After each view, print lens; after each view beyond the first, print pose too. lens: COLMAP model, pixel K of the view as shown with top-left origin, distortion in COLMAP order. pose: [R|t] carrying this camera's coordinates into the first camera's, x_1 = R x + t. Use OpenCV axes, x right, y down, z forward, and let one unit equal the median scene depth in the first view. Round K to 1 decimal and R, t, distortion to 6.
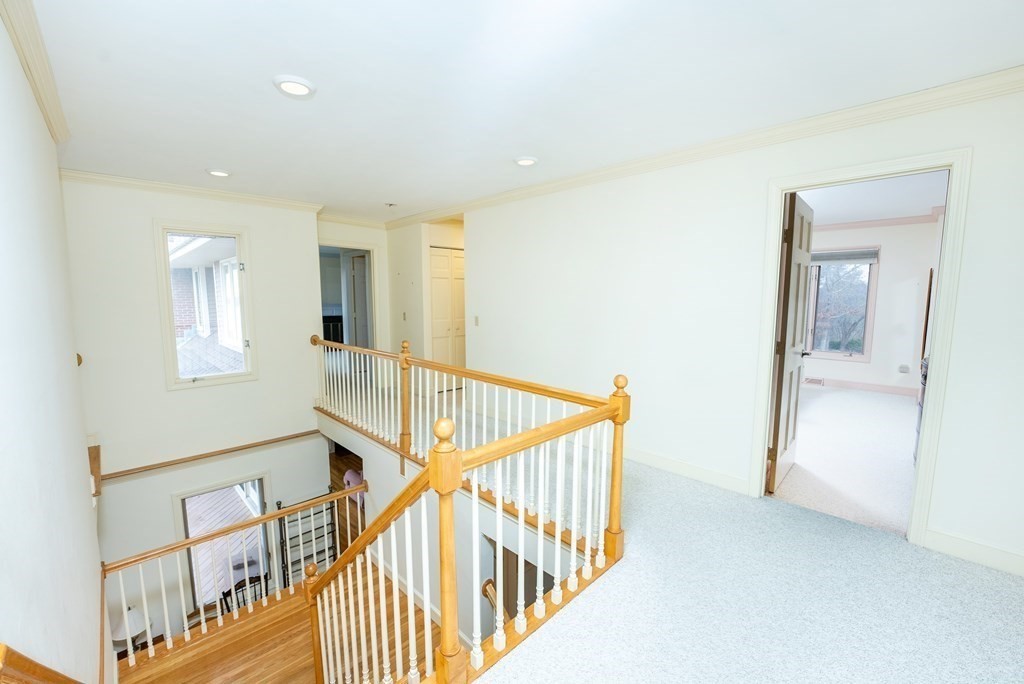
lens RADIAL K [[416.3, 0, 509.1], [0, 416.3, 342.1], [0, 0, 1]] dist [-0.030429, 0.004066]
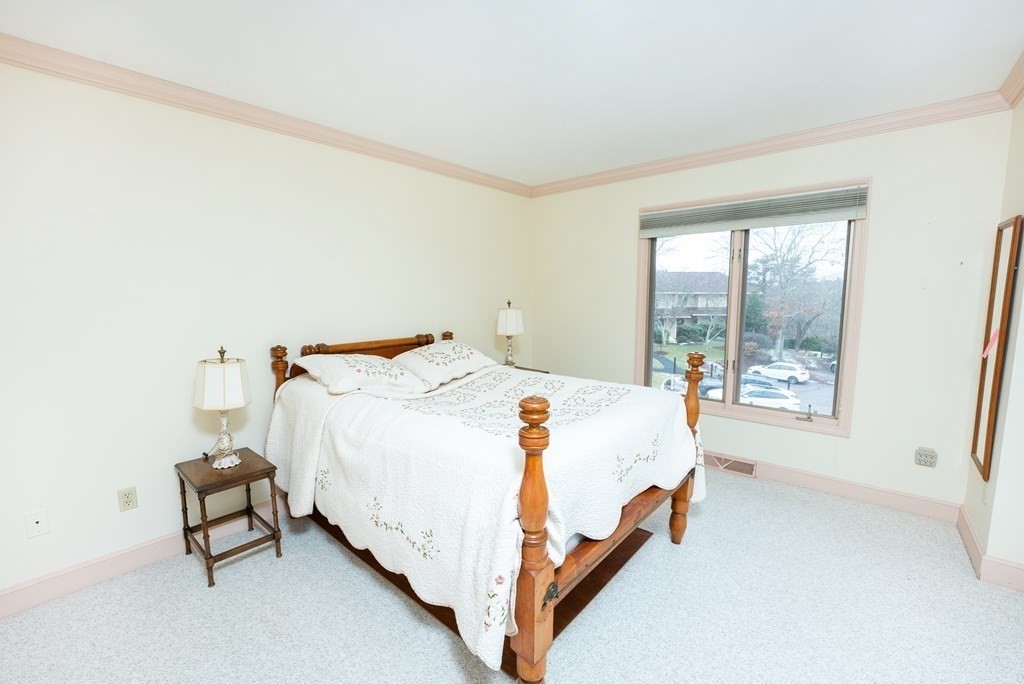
lens RADIAL K [[416.3, 0, 509.1], [0, 416.3, 342.1], [0, 0, 1]] dist [-0.030429, 0.004066]
pose [[0.997364, -0.011719, 0.071615, 0.067600], [0.011624, 0.999931, 0.001750, -0.008629], [-0.071631, -0.000913, 0.997431, 0.081650]]
